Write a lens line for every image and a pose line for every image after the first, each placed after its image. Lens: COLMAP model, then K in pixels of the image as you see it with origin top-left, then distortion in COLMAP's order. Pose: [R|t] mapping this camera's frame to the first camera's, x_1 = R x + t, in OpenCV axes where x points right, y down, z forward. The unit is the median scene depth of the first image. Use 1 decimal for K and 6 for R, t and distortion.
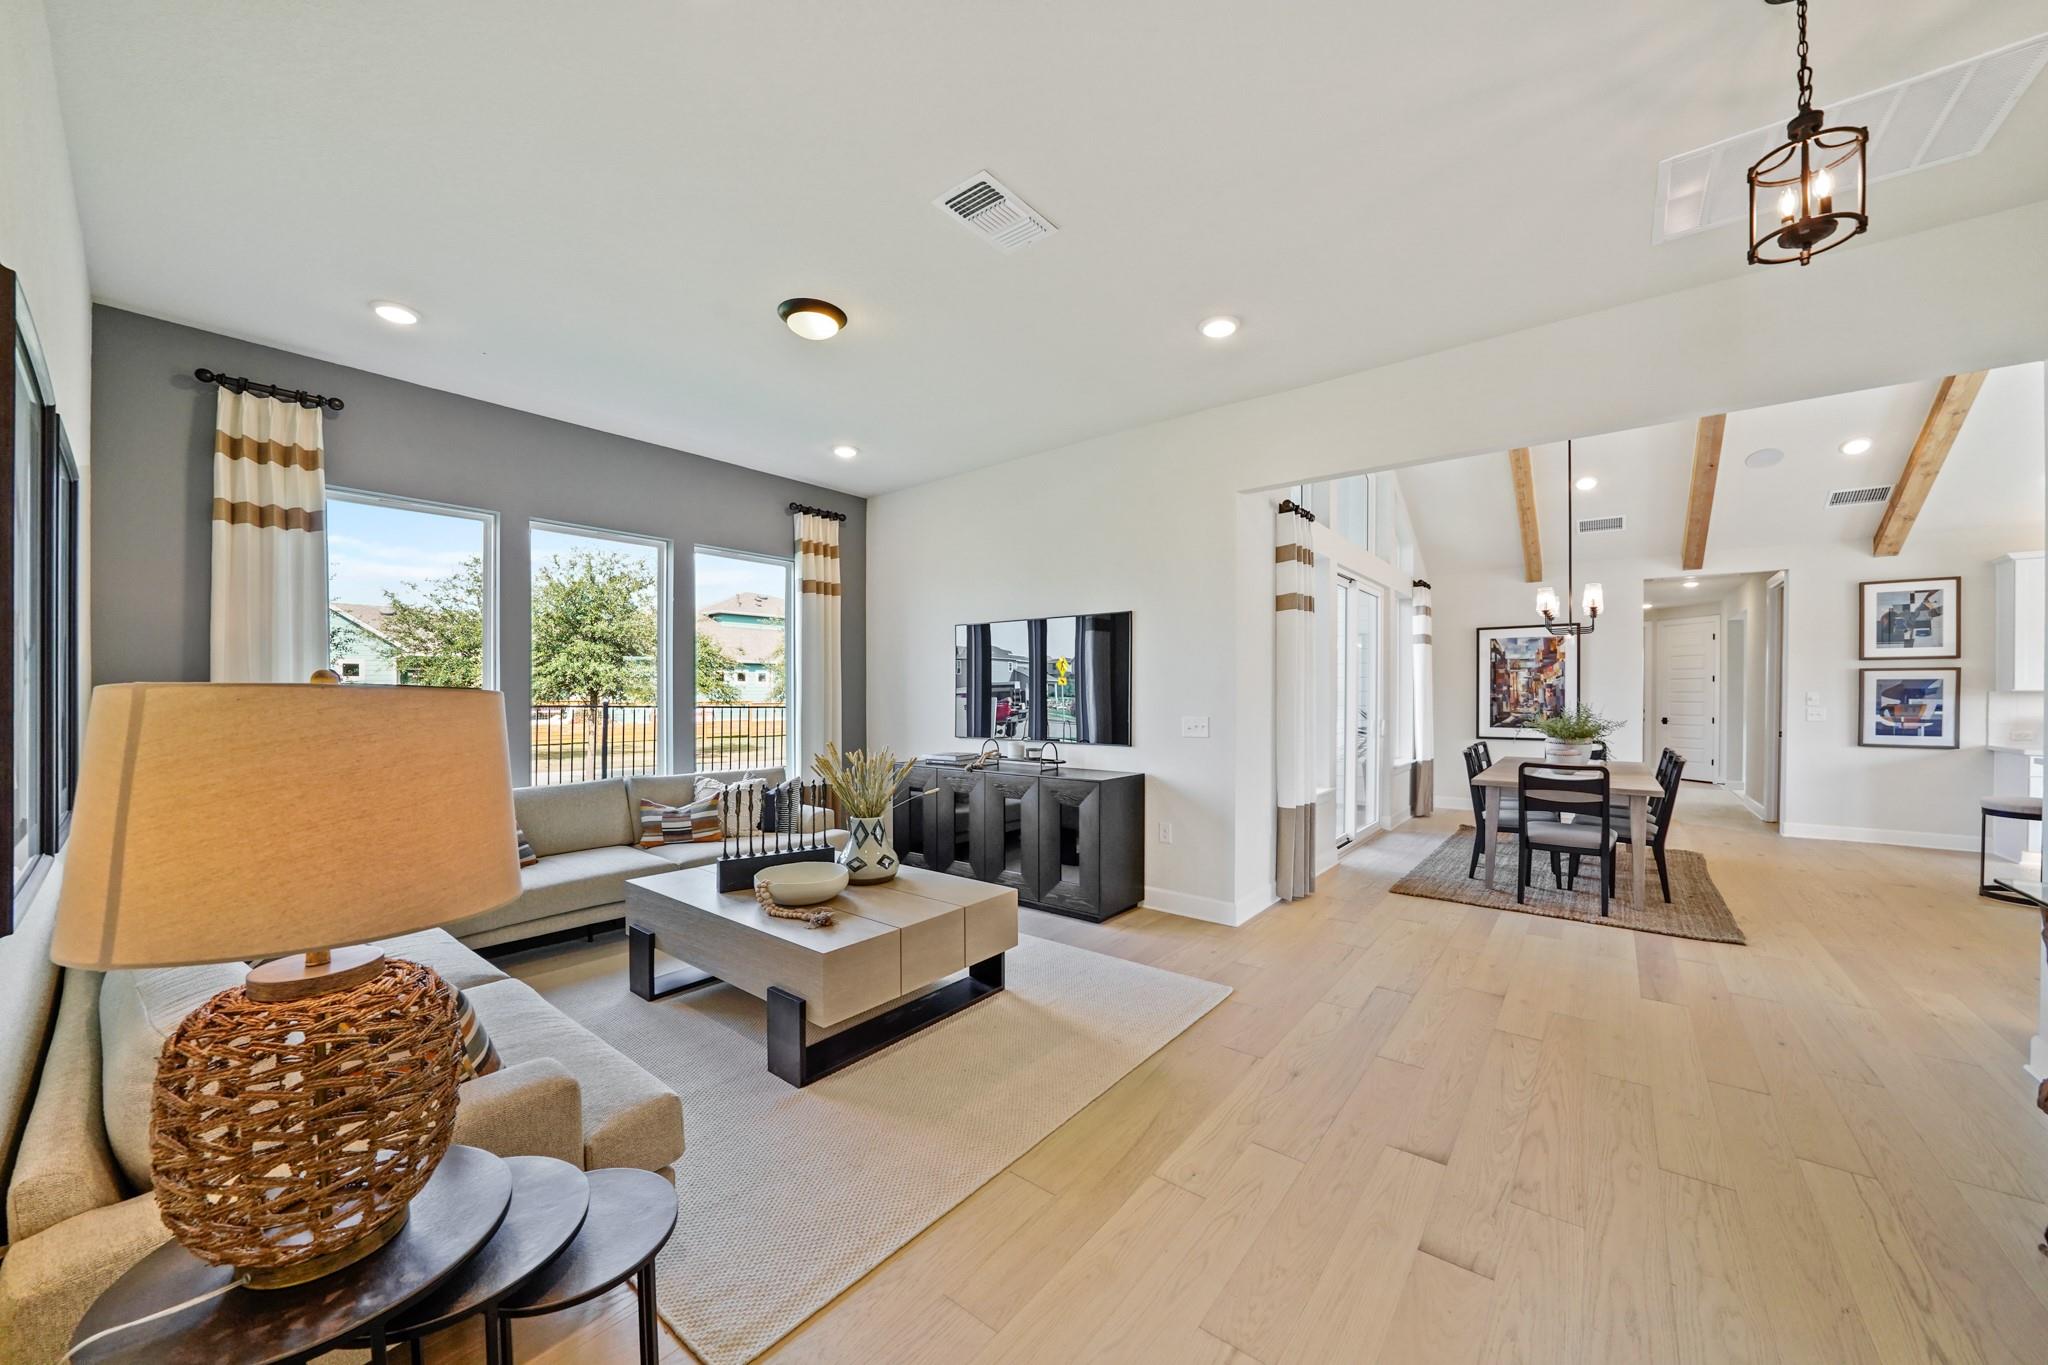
lens RADIAL K [[720.8, 0, 1034.9], [0, 720.8, 699.1], [0, 0, 1]] dist [-0.021031, 0.000221]
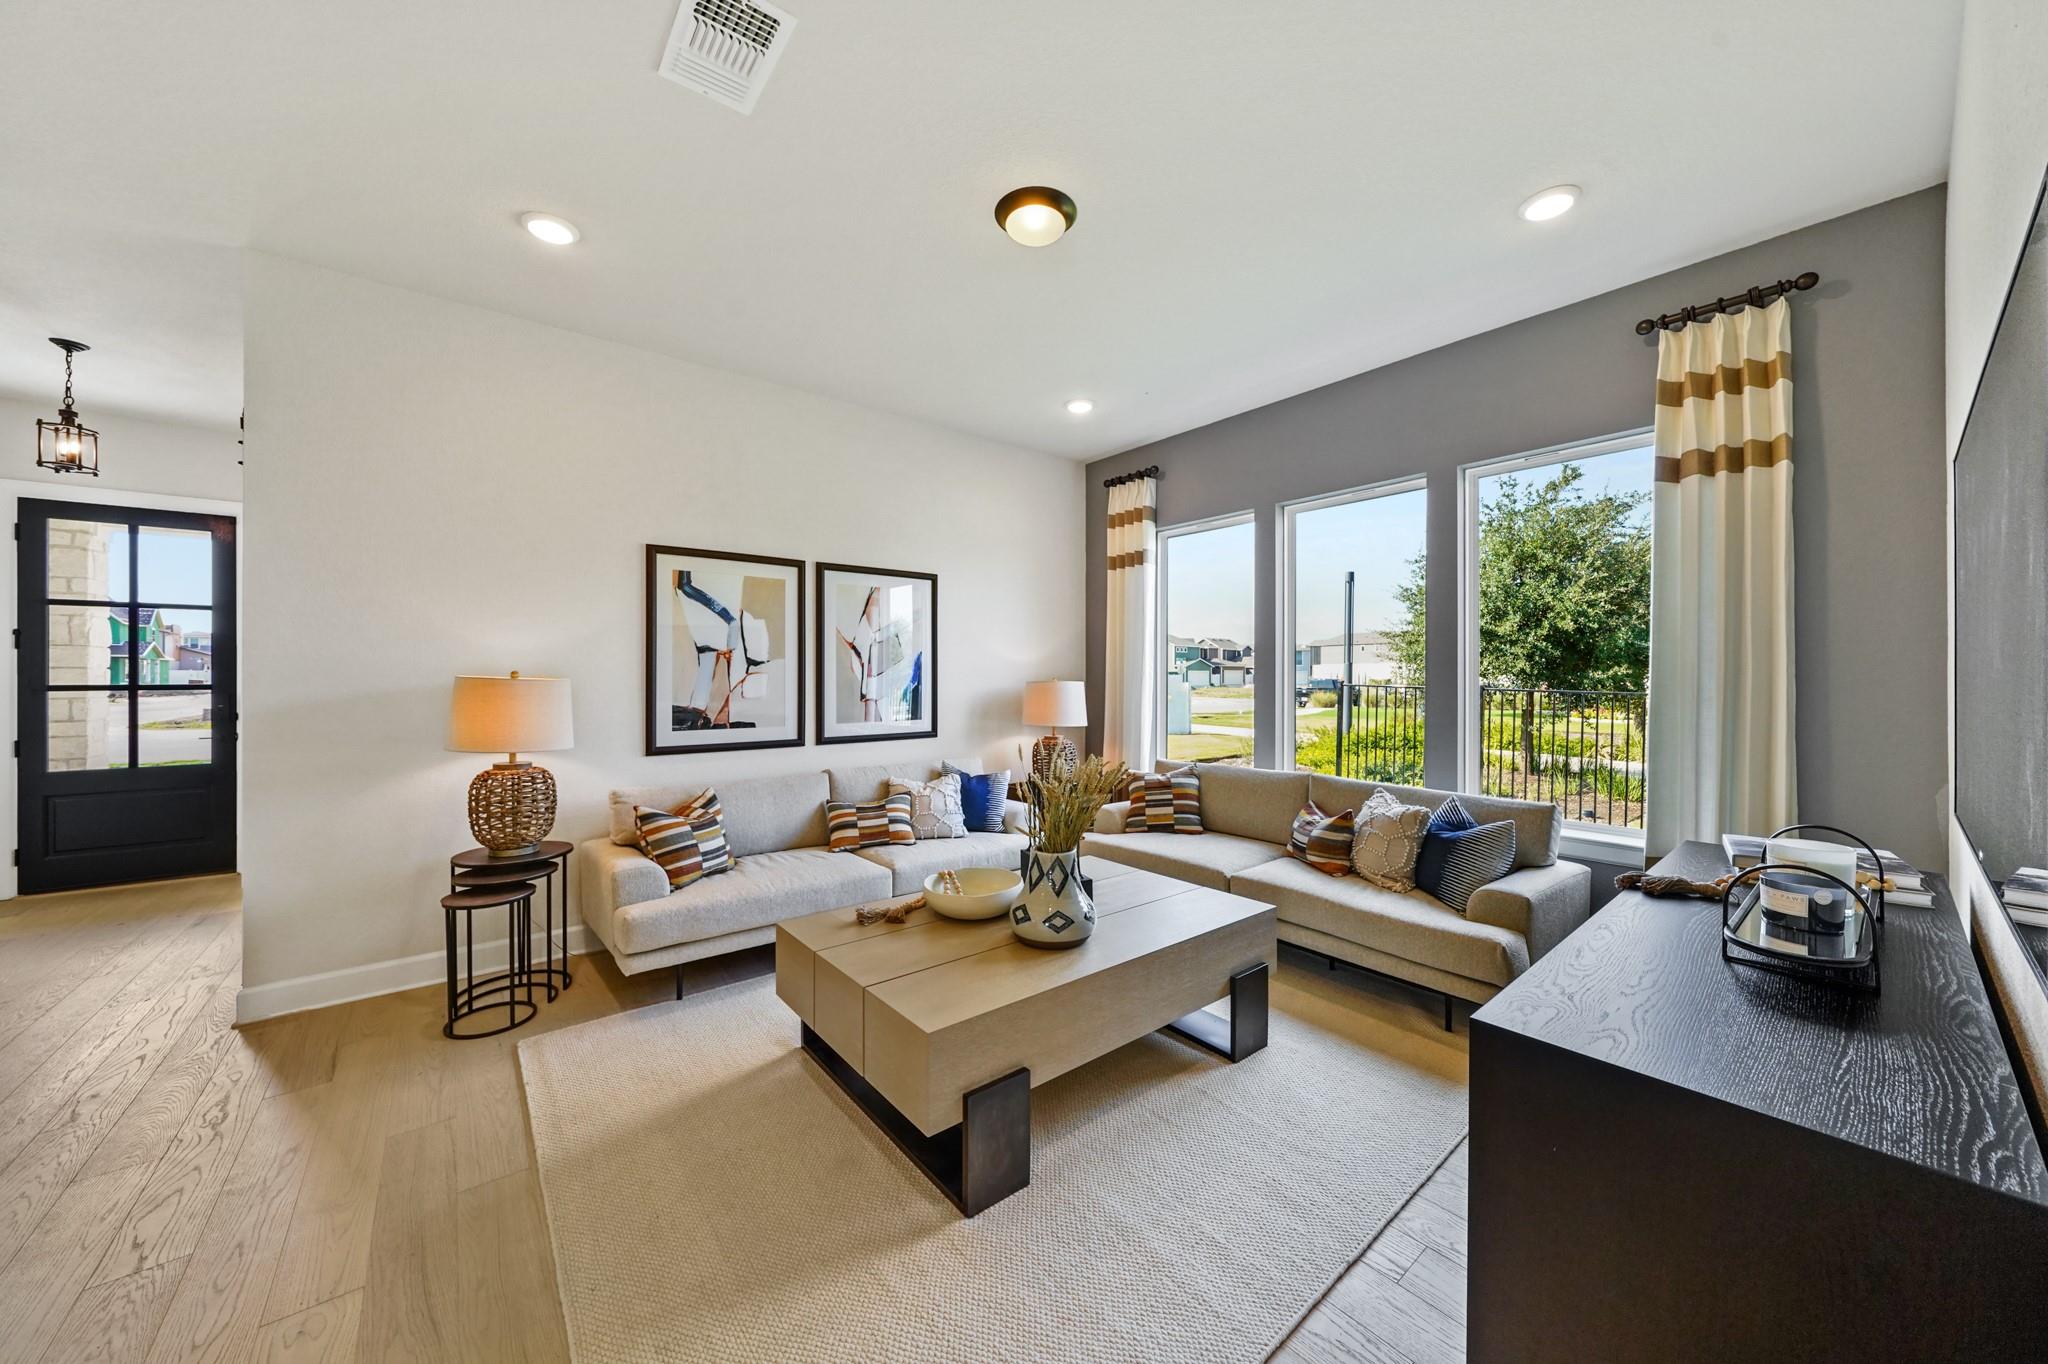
lens RADIAL K [[705.7, 0, 1024.0], [0, 705.7, 682.0], [0, 0, 1]] dist [-0.001257, -0.000040]
pose [[-0.201489, 0.005225, -0.979477, 0.262388], [-0.009166, 0.999932, 0.007220, -0.003978], [0.979448, 0.010432, -0.201428, 0.632174]]
